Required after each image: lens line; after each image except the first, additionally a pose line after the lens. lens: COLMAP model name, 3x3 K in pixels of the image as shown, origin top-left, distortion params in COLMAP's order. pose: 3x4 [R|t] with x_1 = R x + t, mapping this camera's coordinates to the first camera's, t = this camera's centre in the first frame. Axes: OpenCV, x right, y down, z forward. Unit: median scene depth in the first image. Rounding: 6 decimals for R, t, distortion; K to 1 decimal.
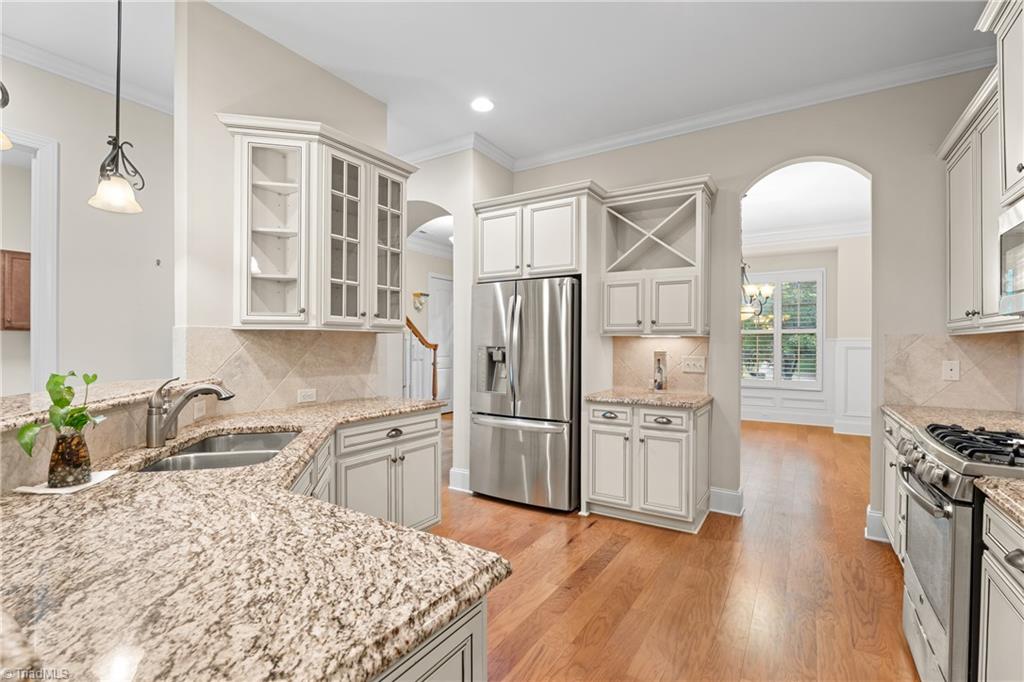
lens RADIAL K [[463.2, 0, 512.0], [0, 463.2, 341.0], [0, 0, 1]] dist [-0.025093, -0.000017]
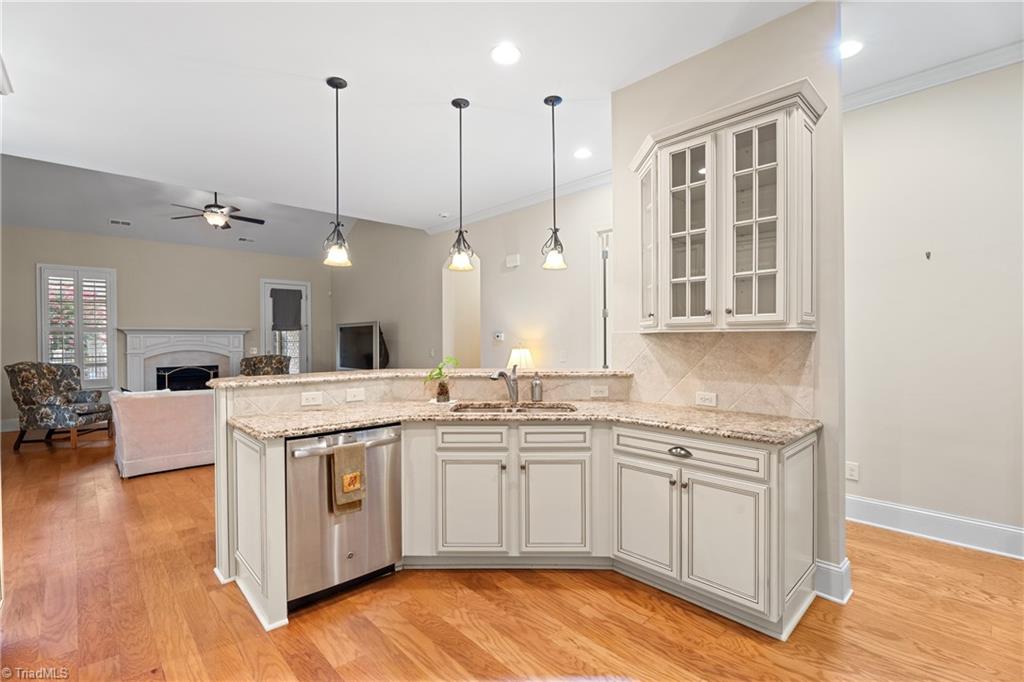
lens RADIAL K [[463.2, 0, 512.0], [0, 463.2, 341.0], [0, 0, 1]] dist [-0.025093, -0.000017]
pose [[-0.235997, 0.001262, -0.971753, 0.579445], [0.008273, 0.999966, -0.000710, -0.006002], [0.971719, -0.008207, -0.235999, 0.815677]]
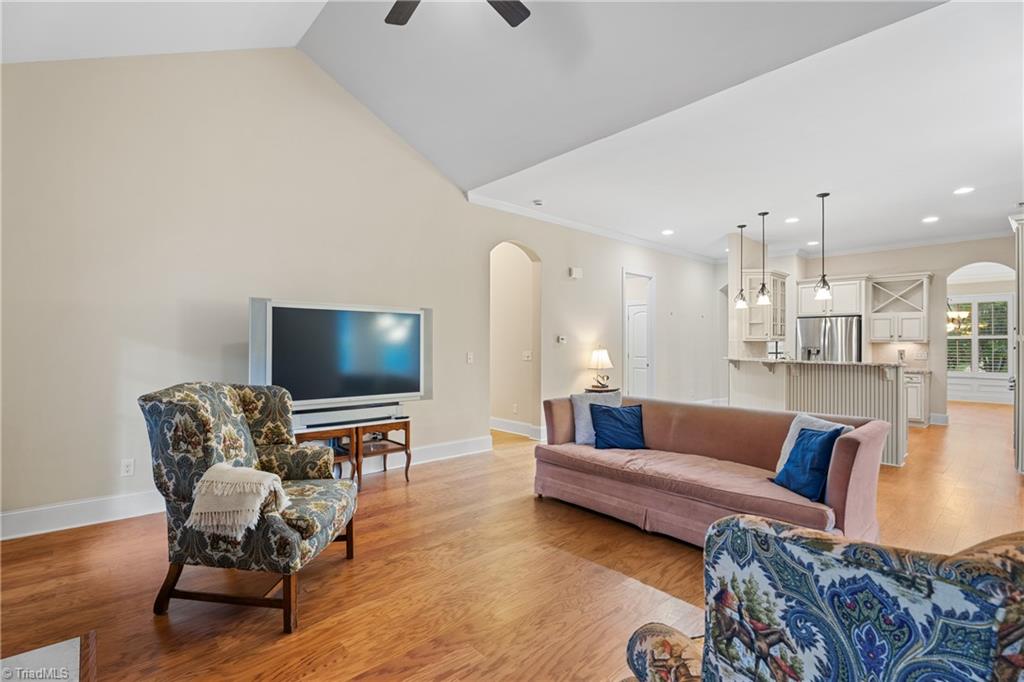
lens RADIAL K [[473.1, 0, 512.0], [0, 473.1, 341.0], [0, 0, 1]] dist [-0.007413, -0.000506]
pose [[0.965177, 0.000440, -0.261599, -1.124471], [-0.001719, 0.999988, -0.004659, -0.006161], [0.261594, 0.004946, 0.965165, -2.085024]]
